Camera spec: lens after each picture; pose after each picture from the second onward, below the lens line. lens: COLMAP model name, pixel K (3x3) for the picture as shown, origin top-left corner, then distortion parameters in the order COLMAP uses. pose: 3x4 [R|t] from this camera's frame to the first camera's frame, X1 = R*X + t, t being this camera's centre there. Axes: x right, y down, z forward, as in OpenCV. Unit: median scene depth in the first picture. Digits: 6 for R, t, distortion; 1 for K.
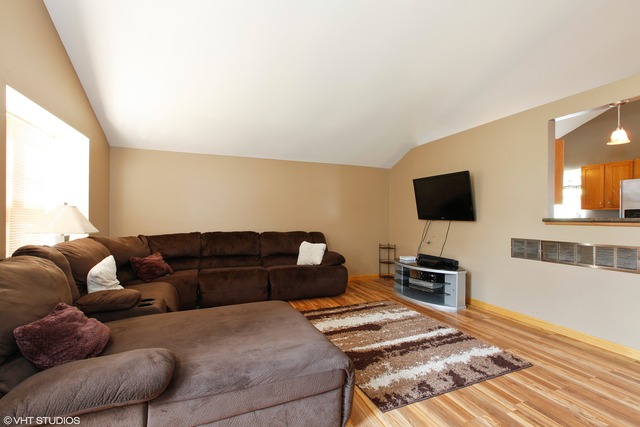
lens RADIAL K [[298.2, 0, 320.0], [0, 298.2, 213.5], [0, 0, 1]] dist [-0.032876, 0.000037]
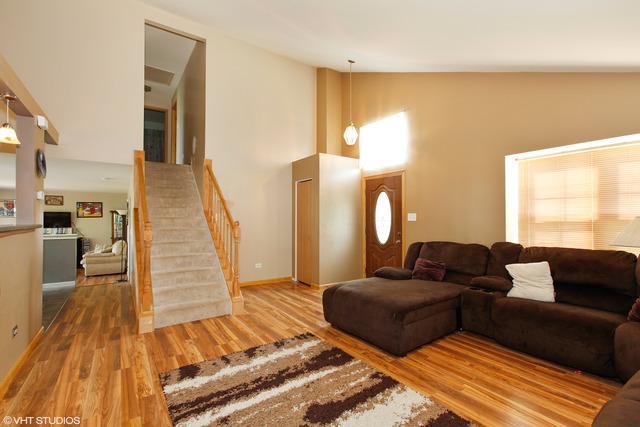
lens RADIAL K [[287.8, 0, 320.0], [0, 287.8, 213.5], [0, 0, 1]] dist [0.001266, 0.000202]
pose [[-0.976062, -0.007720, -0.217358, 0.403768], [-0.001212, 0.999547, -0.030058, -0.003605], [0.217491, -0.029076, -0.975629, 2.075239]]
